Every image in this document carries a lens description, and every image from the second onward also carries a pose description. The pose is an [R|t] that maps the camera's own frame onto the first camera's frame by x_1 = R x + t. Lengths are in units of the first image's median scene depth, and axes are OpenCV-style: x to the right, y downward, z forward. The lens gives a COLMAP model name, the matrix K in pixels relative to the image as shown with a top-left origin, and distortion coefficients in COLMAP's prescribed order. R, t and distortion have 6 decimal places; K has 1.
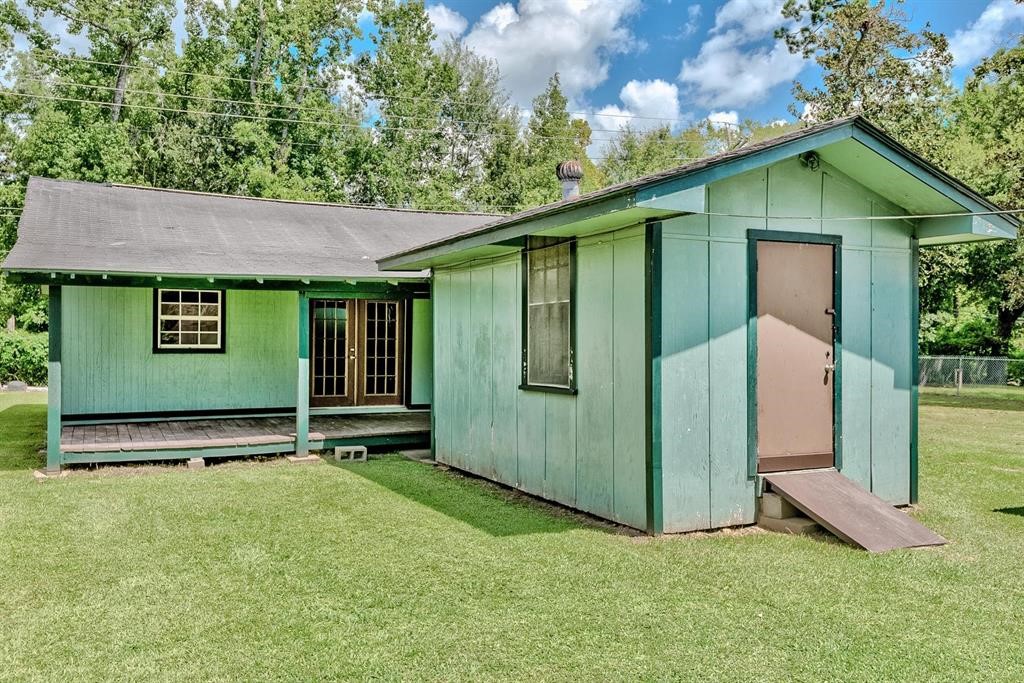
lens RADIAL K [[872.9, 0, 512.0], [0, 872.9, 341.5], [0, 0, 1]] dist [-0.004627, 0.002515]
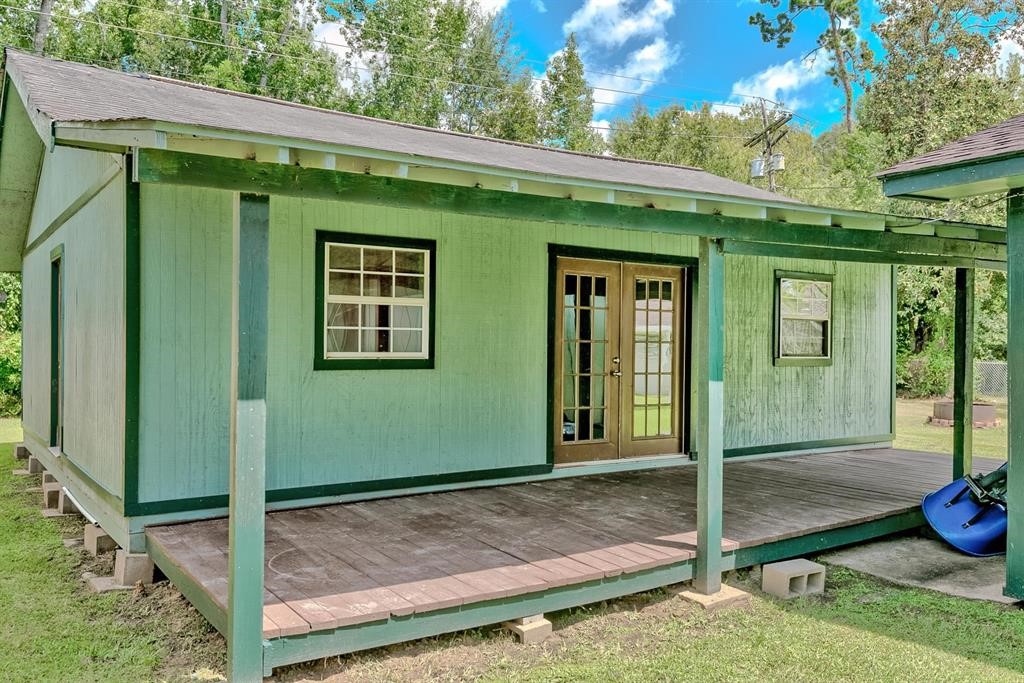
lens RADIAL K [[872.9, 0, 512.0], [0, 872.9, 341.5], [0, 0, 1]] dist [-0.004627, 0.002515]
pose [[0.990967, 0.002893, 0.134077, -0.363623], [-0.002178, 0.999983, -0.005481, -0.000205], [-0.134091, 0.005139, 0.990956, 0.484099]]
